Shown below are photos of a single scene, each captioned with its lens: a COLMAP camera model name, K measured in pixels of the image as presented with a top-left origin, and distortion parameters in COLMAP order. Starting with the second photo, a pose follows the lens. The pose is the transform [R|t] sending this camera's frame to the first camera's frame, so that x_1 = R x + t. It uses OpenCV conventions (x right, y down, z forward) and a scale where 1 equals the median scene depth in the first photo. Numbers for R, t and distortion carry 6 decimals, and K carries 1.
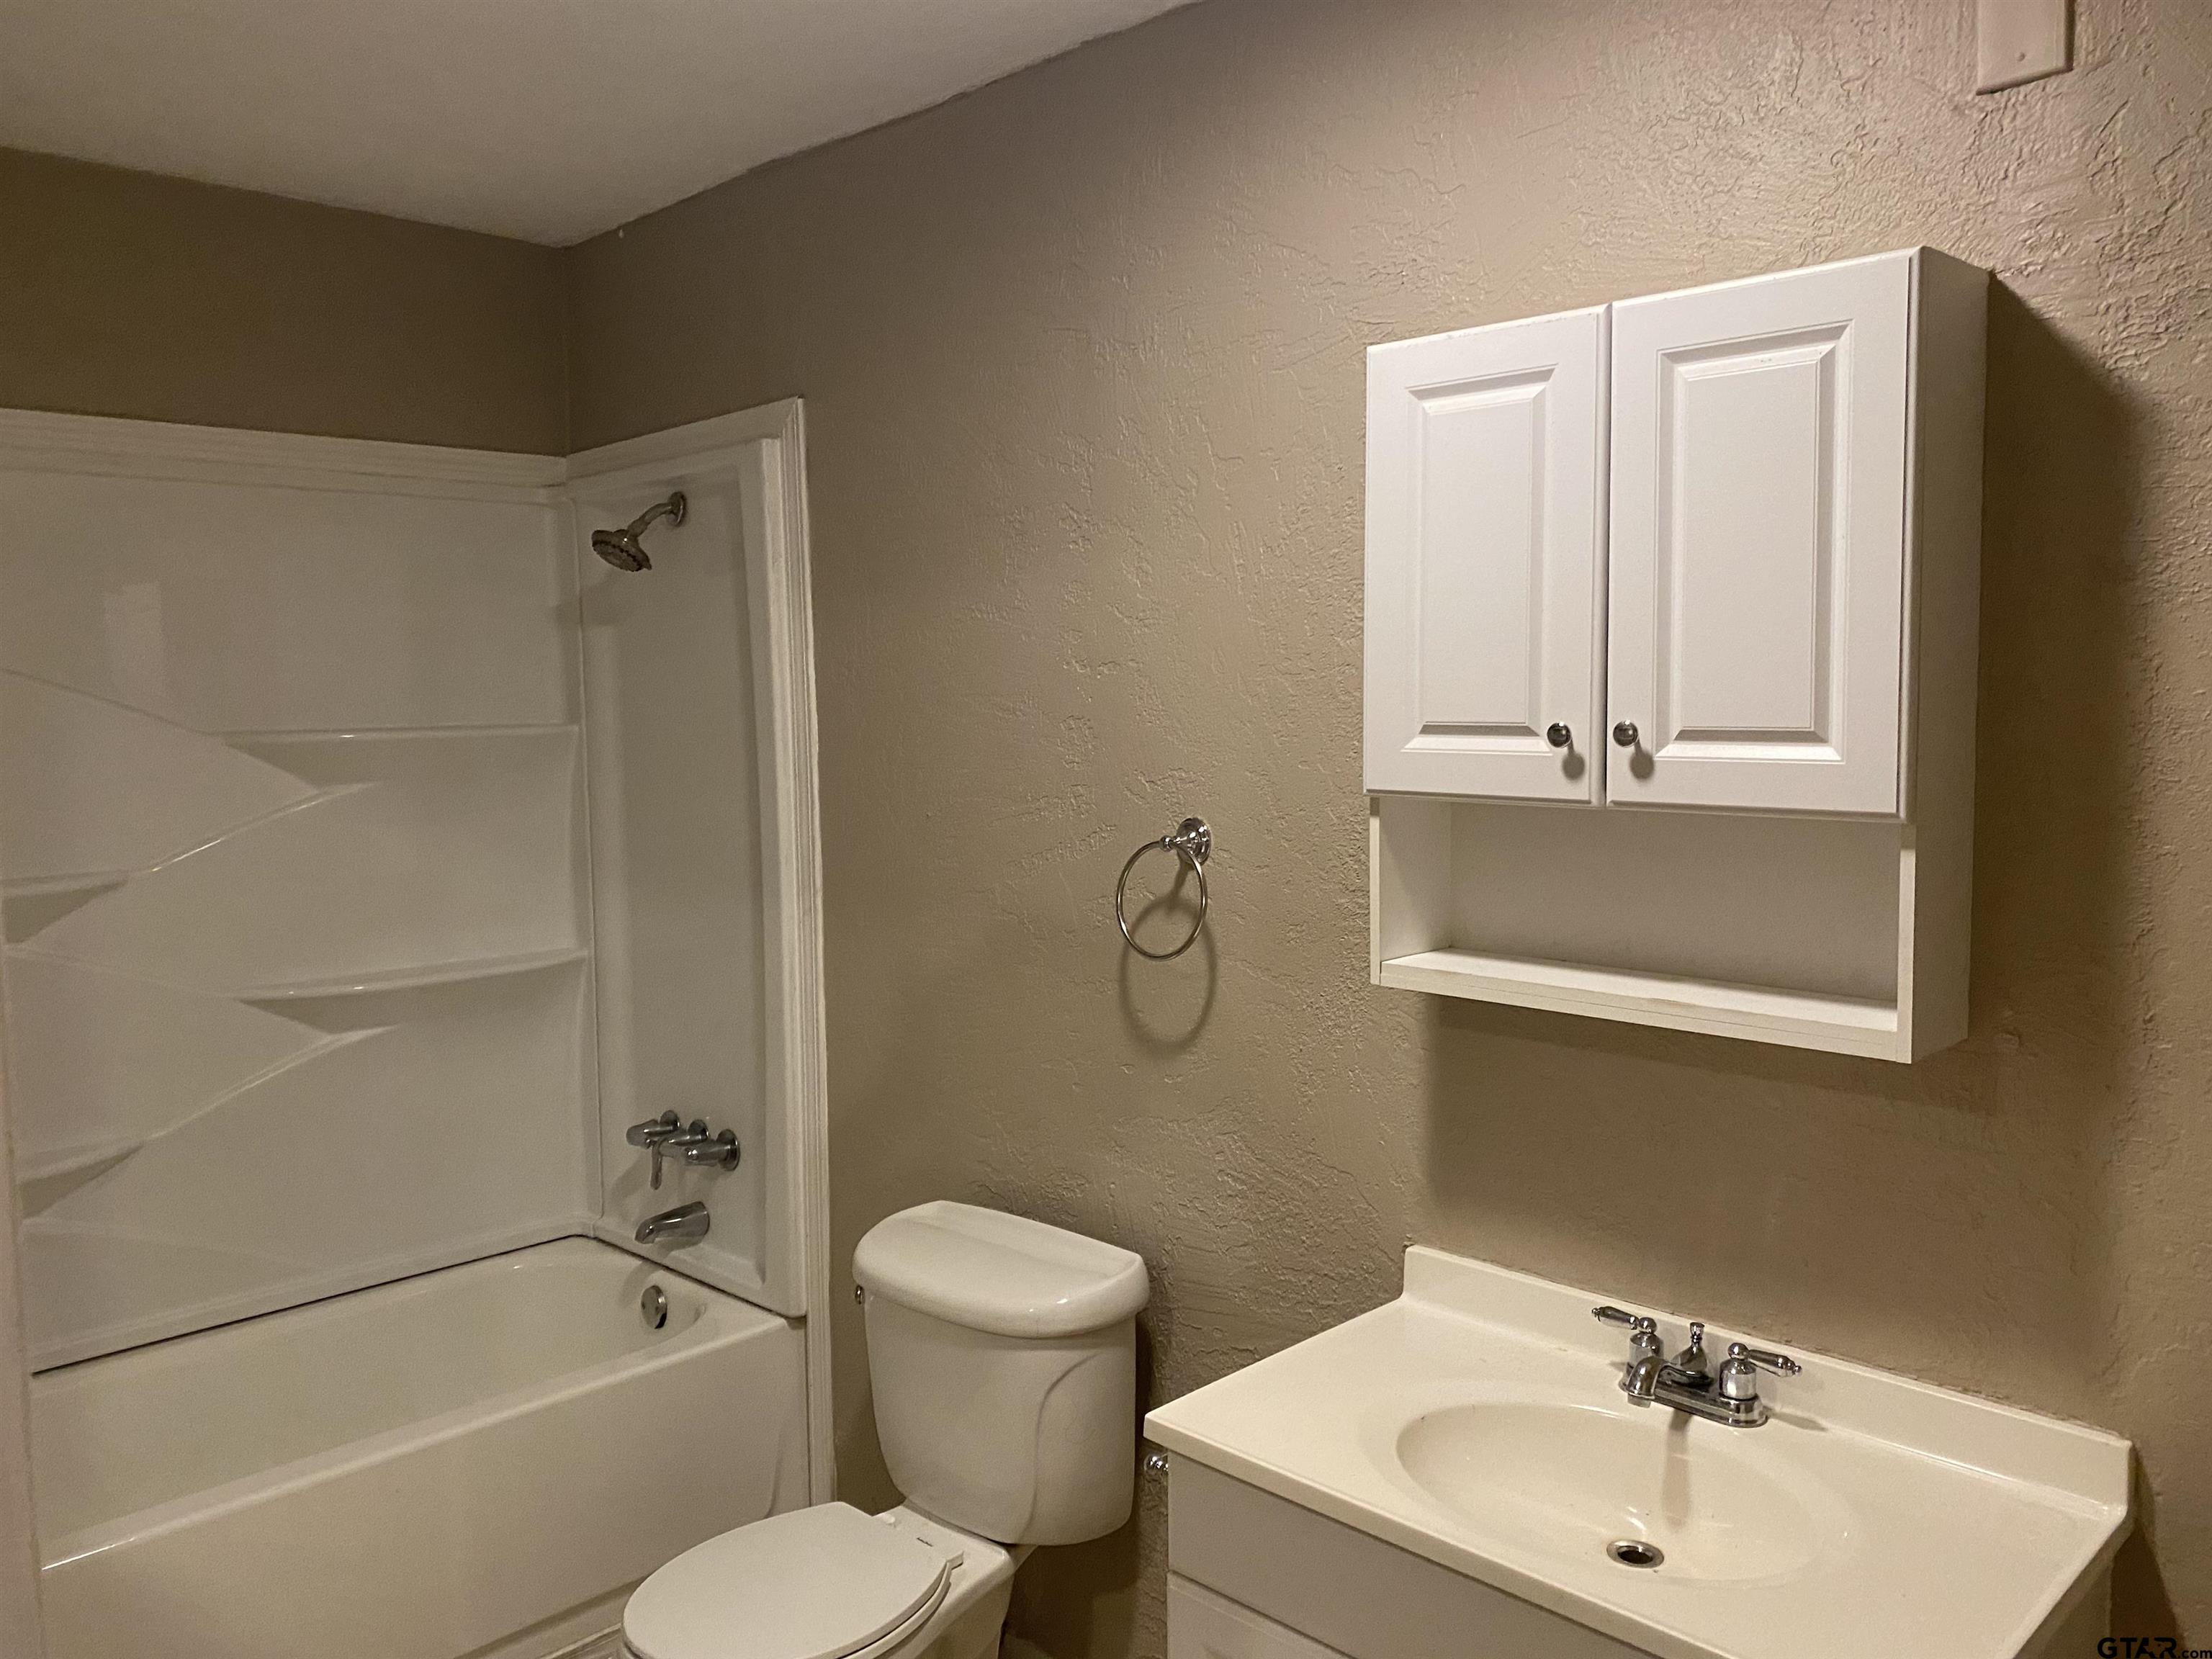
lens RADIAL K [[1694.8, 0, 1107.0], [0, 1694.8, 827.9], [0, 0, 1]] dist [0.027183, -0.034870]
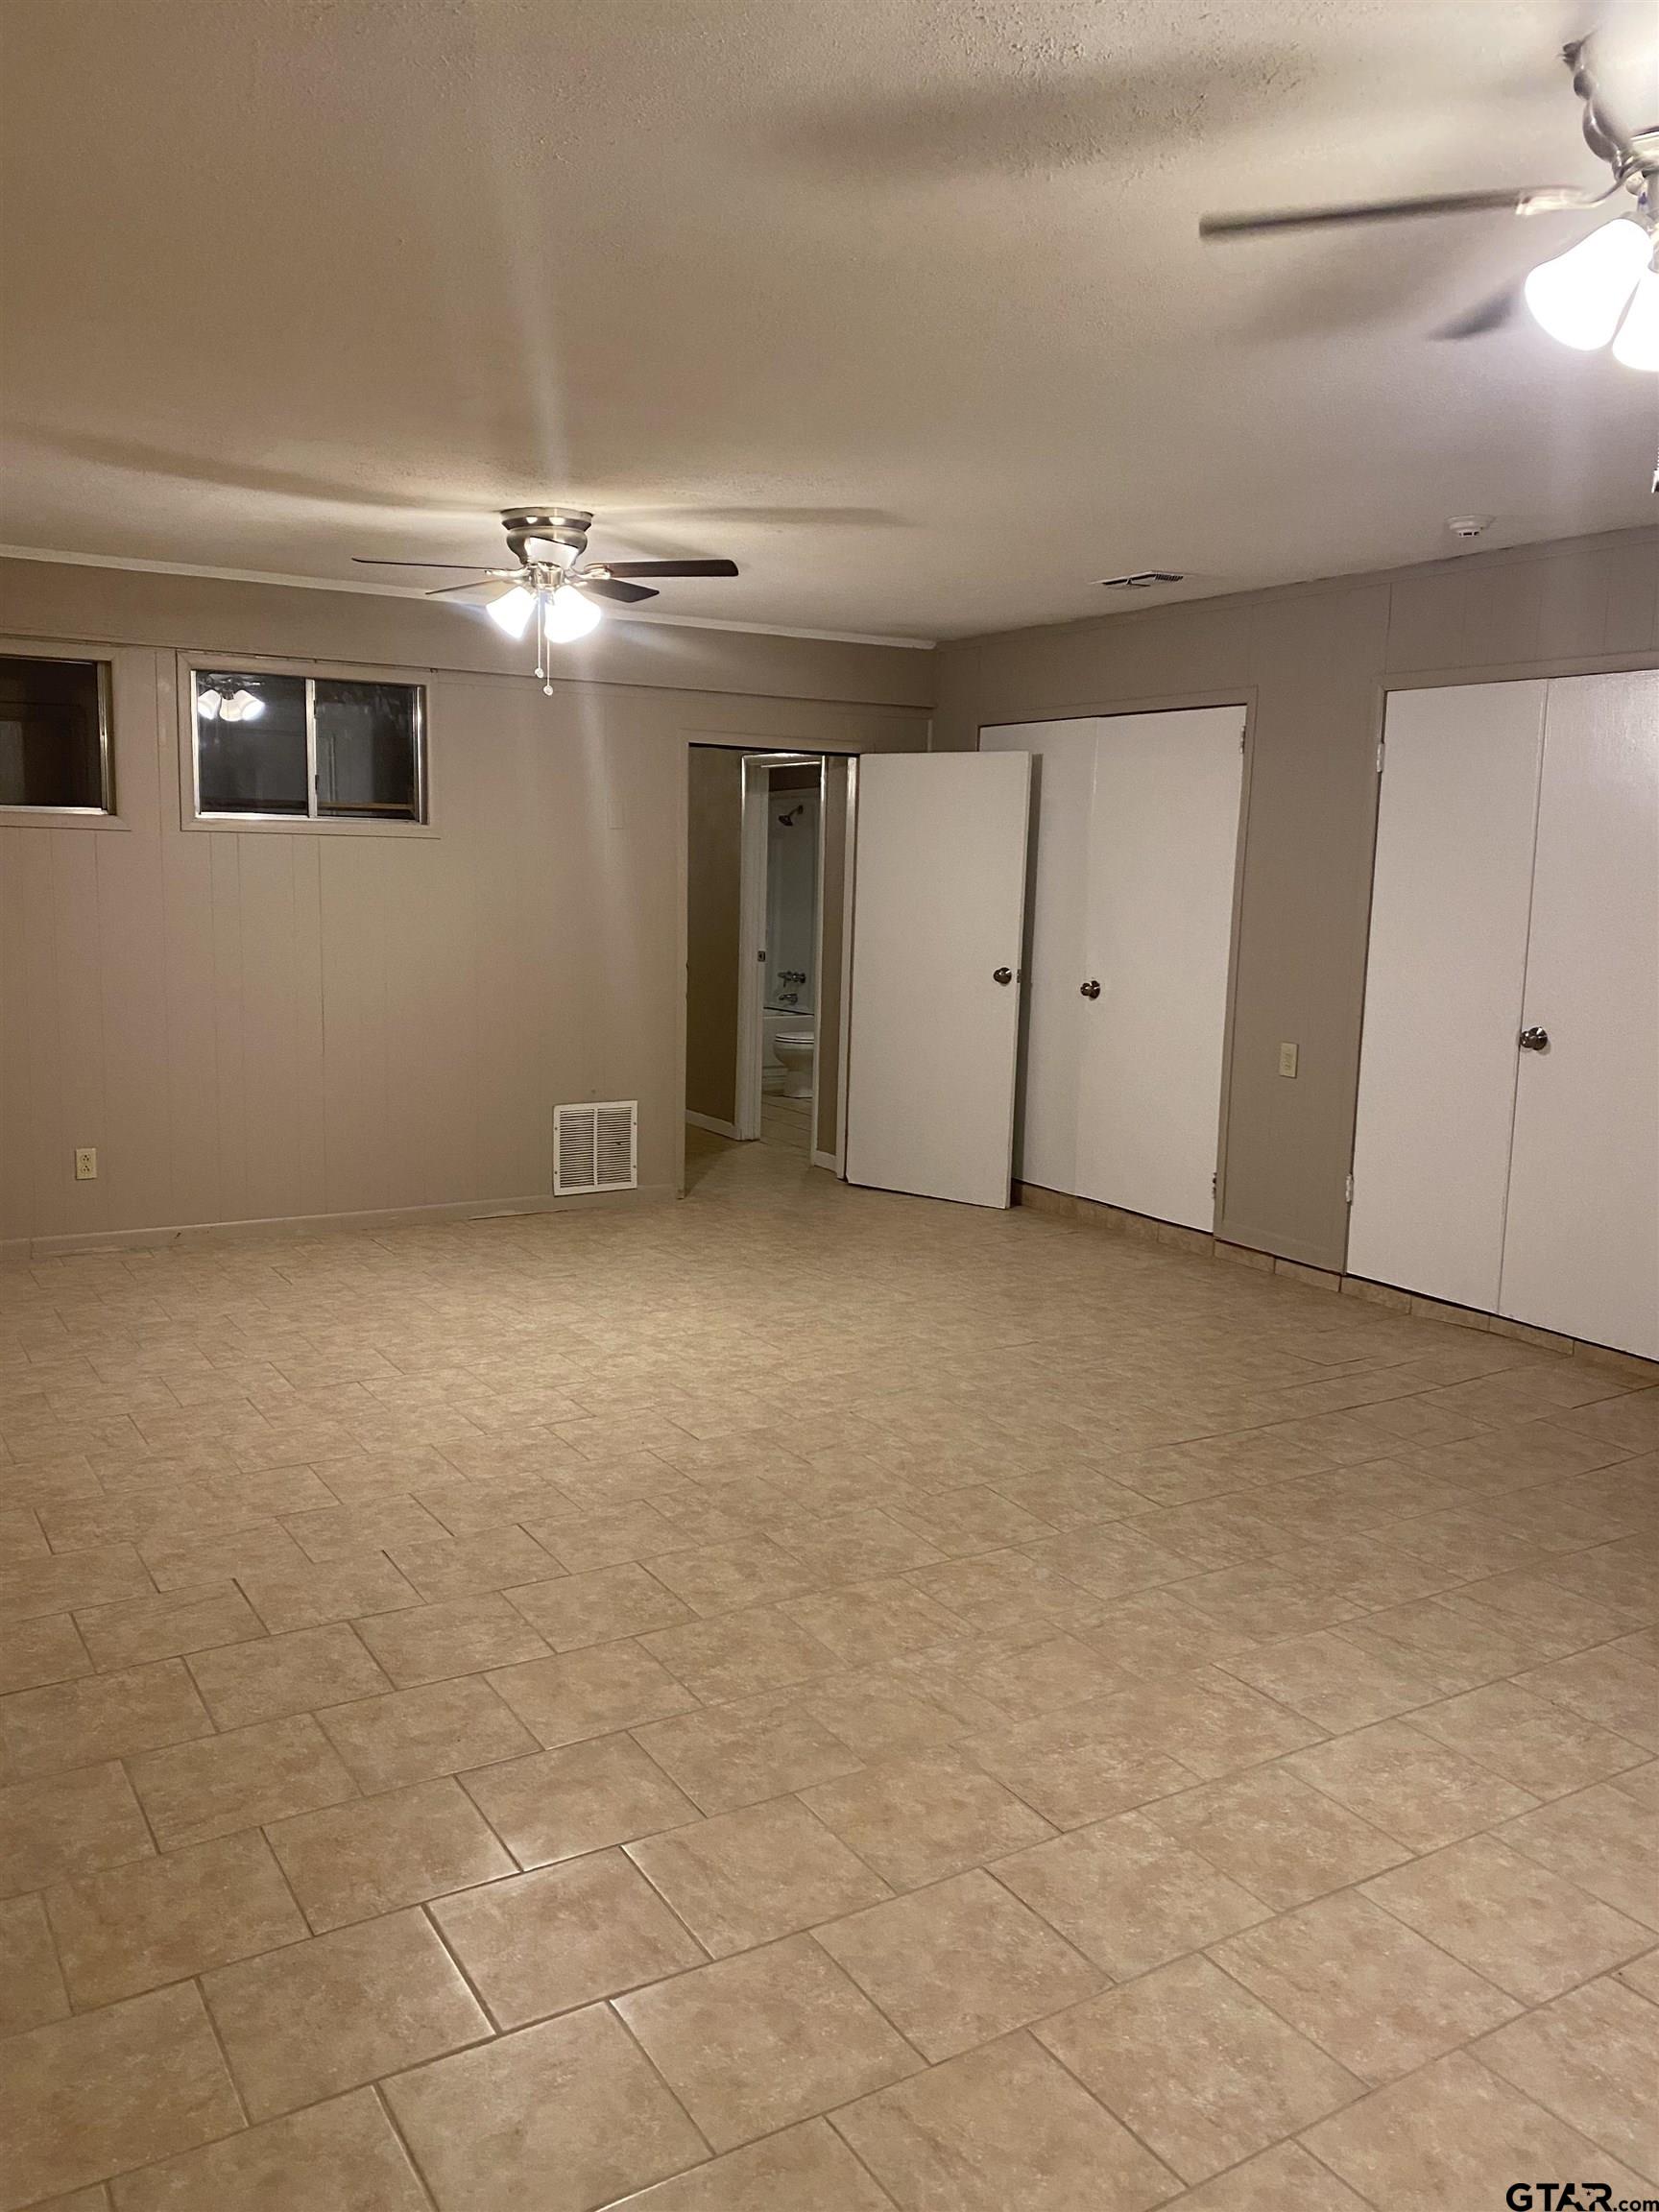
lens RADIAL K [[1694.8, 0, 828.2], [0, 1694.8, 1106.1], [0, 0, 1]] dist [0.027183, -0.034870]
pose [[0.970614, 0.074668, -0.228765, 0.724124], [-0.060544, 0.995836, 0.068159, 0.208731], [0.232902, -0.052305, 0.971093, -2.702175]]
